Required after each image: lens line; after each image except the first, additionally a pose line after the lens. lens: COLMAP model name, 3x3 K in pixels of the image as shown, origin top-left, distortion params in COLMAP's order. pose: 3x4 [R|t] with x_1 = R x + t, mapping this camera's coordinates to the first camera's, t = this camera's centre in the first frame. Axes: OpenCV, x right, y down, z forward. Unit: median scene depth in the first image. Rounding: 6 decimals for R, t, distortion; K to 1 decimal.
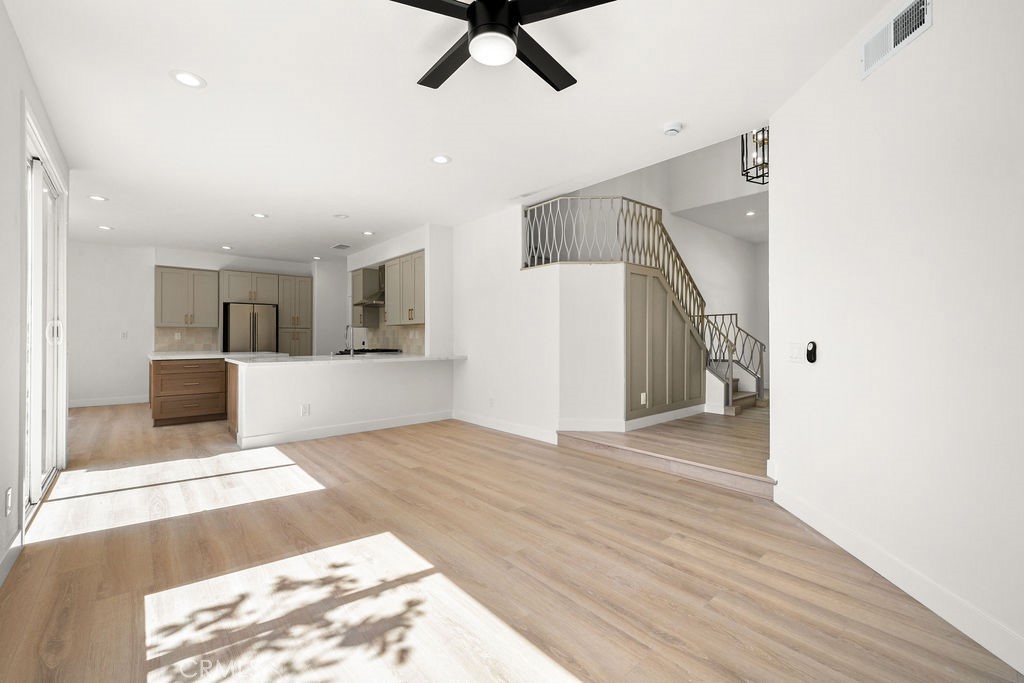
lens RADIAL K [[430.1, 0, 508.7], [0, 430.1, 335.5], [0, 0, 1]] dist [0.001807, 0.000079]
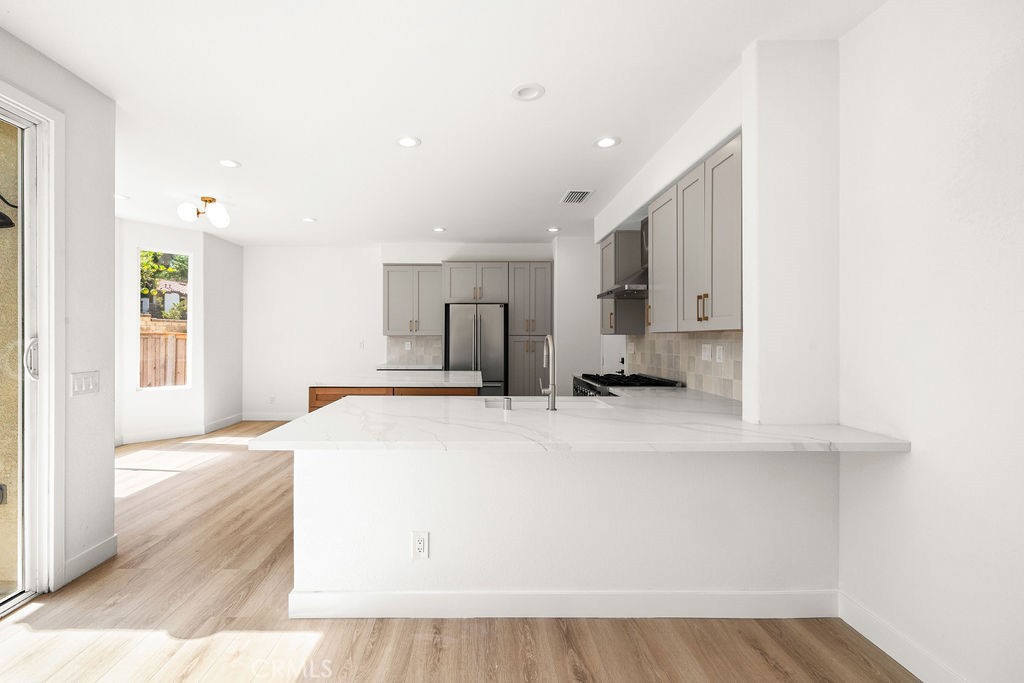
lens RADIAL K [[444.8, 0, 479.7], [0, 444.8, 337.2], [0, 0, 1]] dist [0.001000, 0.000171]
pose [[0.755543, 0.000198, -0.655099, -0.116071], [0.001655, 0.999996, 0.002211, -0.023201], [0.655097, -0.002755, 0.755539, 0.571876]]
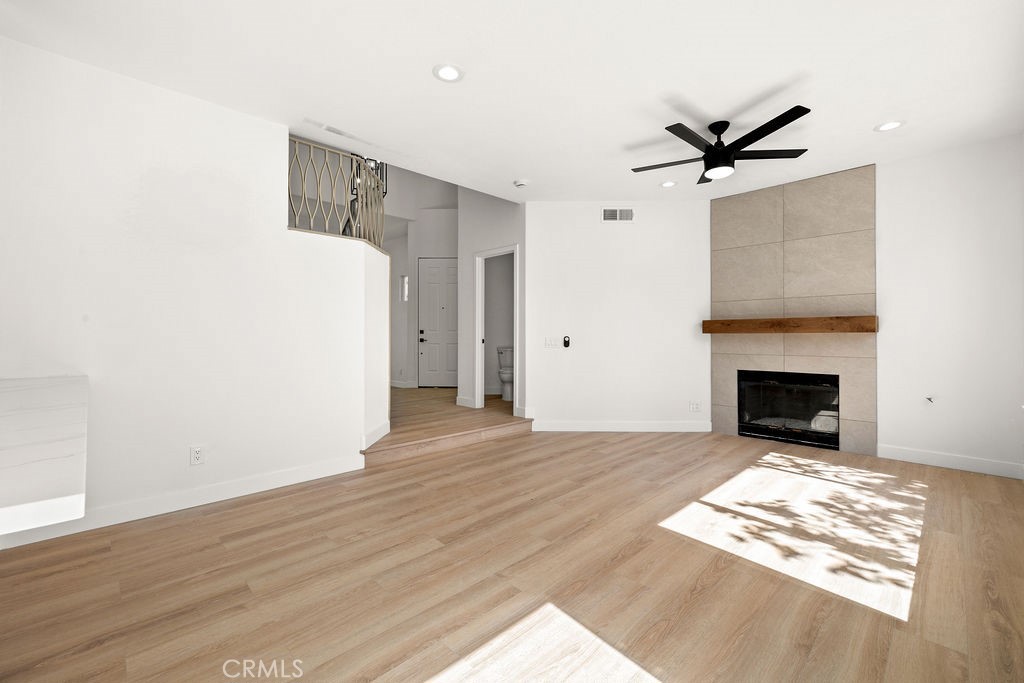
lens RADIAL K [[430.1, 0, 508.7], [0, 430.1, 335.5], [0, 0, 1]] dist [0.001807, 0.000079]
pose [[-0.051431, -0.002627, 0.998673, -0.533540], [-0.006585, 0.999976, 0.002292, 0.003330], [-0.998655, -0.006458, -0.051447, 0.591068]]
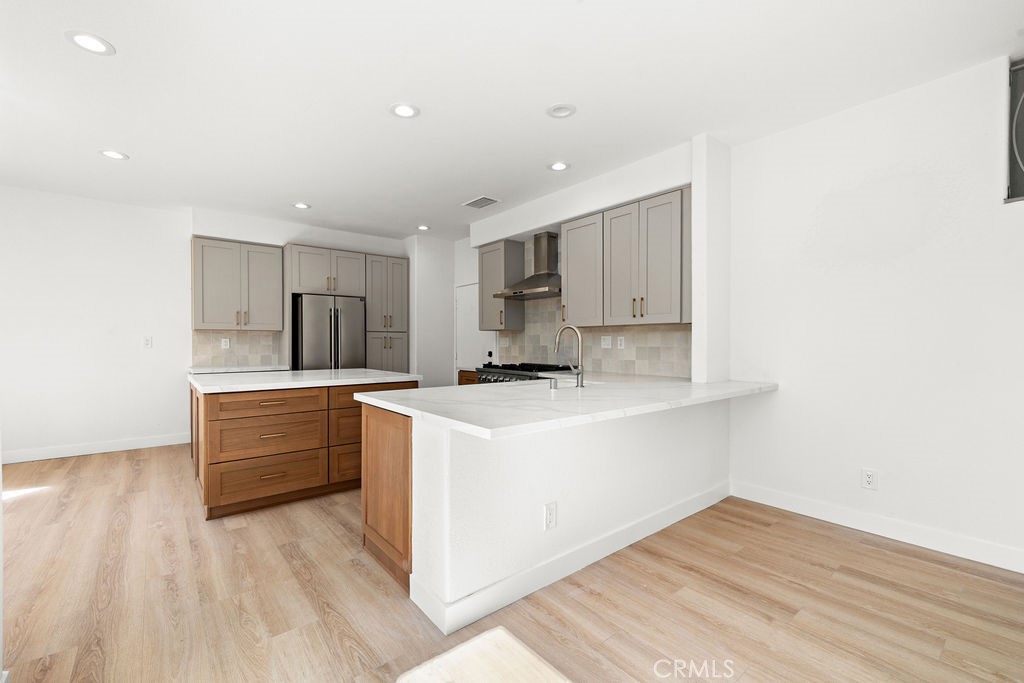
lens RADIAL K [[436.9, 0, 511.2], [0, 436.9, 346.2], [0, 0, 1]] dist [0.002433, 0.000340]
pose [[0.999516, 0.000951, -0.031089, -0.400117], [-0.000469, 0.999880, 0.015502, -0.006877], [0.031100, -0.015480, 0.999396, 0.441173]]
